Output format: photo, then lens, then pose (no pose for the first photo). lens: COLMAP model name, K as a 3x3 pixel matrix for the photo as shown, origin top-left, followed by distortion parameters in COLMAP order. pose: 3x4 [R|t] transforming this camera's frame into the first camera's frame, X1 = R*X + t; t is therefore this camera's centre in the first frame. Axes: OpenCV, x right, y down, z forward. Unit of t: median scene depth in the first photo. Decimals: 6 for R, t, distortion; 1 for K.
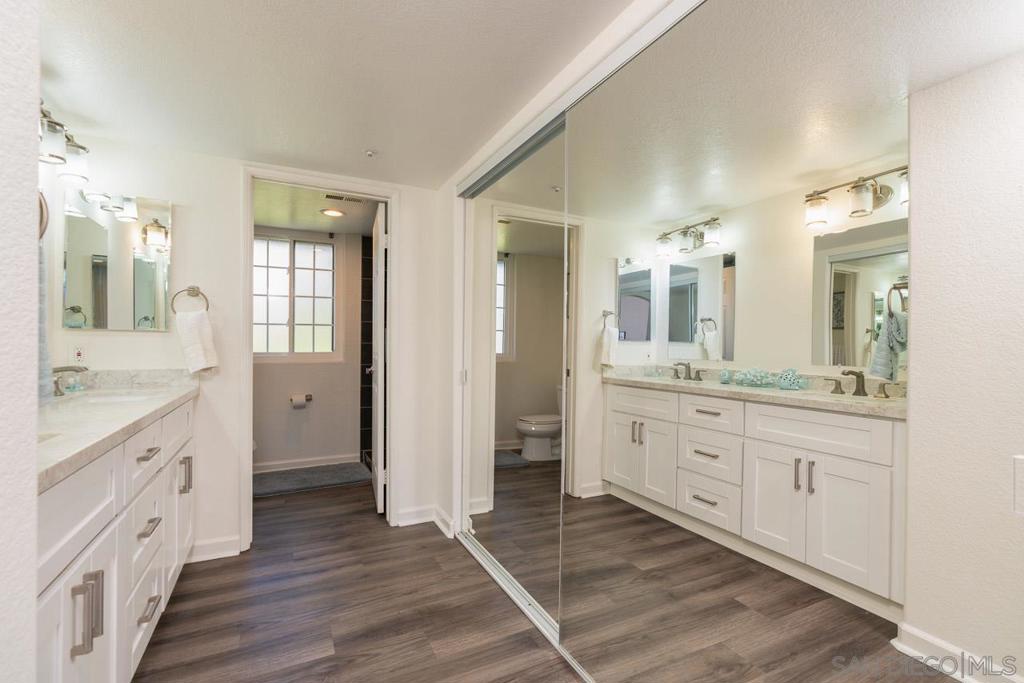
lens RADIAL K [[460.1, 0, 492.3], [0, 460.1, 339.4], [0, 0, 1]] dist [-0.004588, 0.000011]
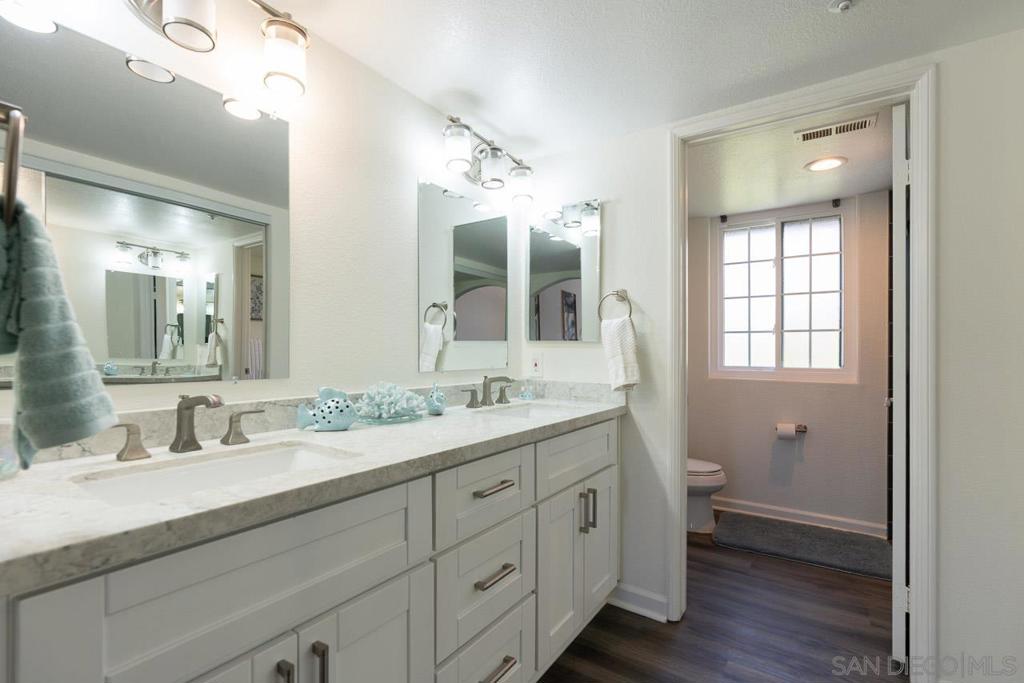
lens RADIAL K [[465.8, 0, 513.3], [0, 465.8, 349.3], [0, 0, 1]] dist [-0.000784, -0.000334]
pose [[0.524916, -0.005652, -0.851135, -0.004440], [0.002382, 0.999984, -0.005171, 0.000973], [0.851151, 0.000687, 0.524921, 0.251340]]
